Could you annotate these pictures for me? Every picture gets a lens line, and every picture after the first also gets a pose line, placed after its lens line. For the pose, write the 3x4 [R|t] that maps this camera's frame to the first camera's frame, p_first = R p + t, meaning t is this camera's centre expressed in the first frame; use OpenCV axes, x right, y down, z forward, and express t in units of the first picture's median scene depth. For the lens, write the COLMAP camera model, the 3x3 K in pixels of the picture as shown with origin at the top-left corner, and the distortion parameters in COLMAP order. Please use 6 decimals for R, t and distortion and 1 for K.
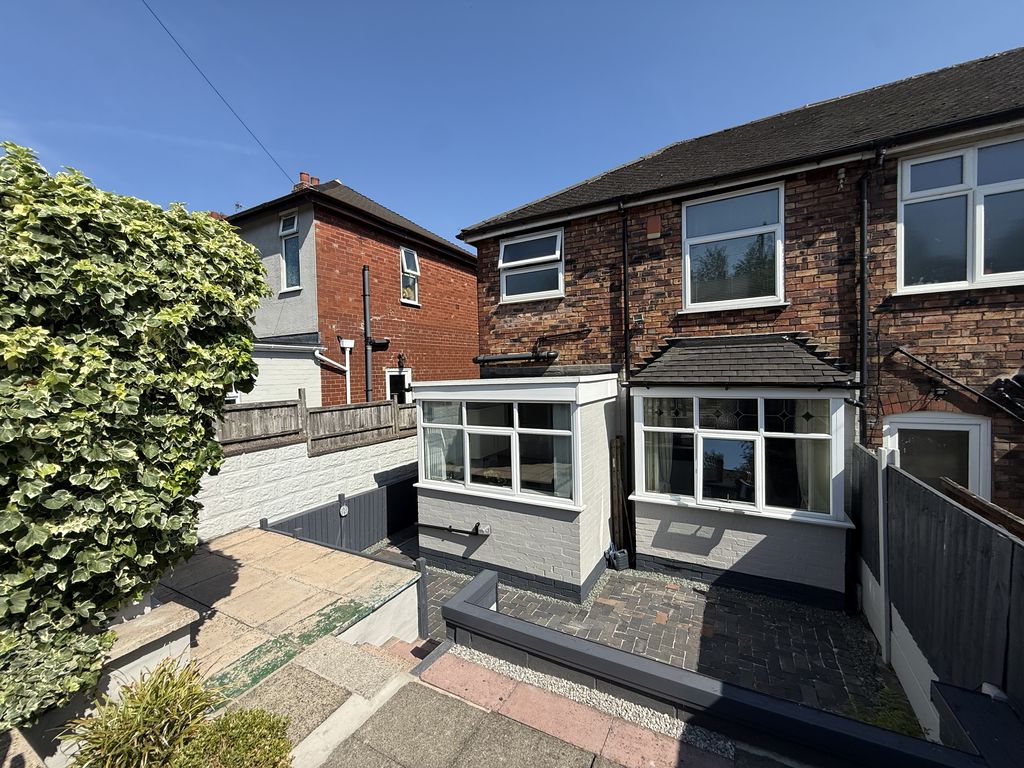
lens RADIAL K [[408.7, 0, 507.7], [0, 408.7, 384.3], [0, 0, 1]] dist [-0.001498, 0.000042]
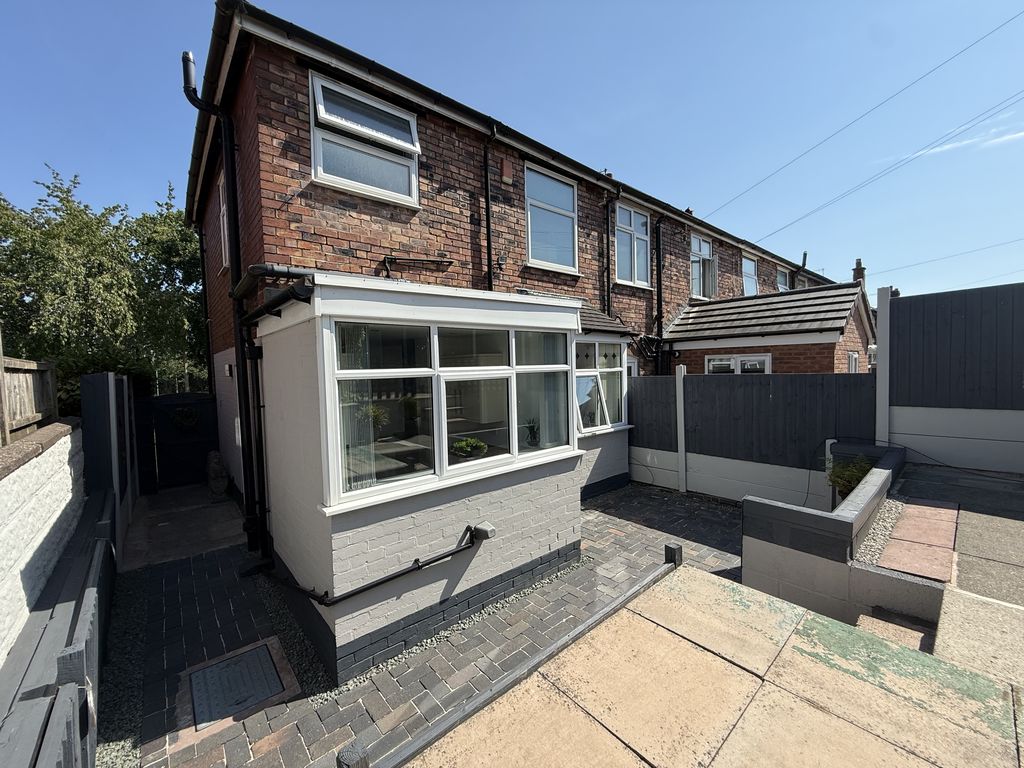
lens RADIAL K [[408.7, 0, 507.7], [0, 408.7, 384.3], [0, 0, 1]] dist [-0.001498, 0.000042]
pose [[0.346259, -0.024844, 0.937810, -0.600295], [0.043997, 0.998979, 0.010220, 0.121189], [-0.937107, 0.037722, 0.346999, 0.707600]]
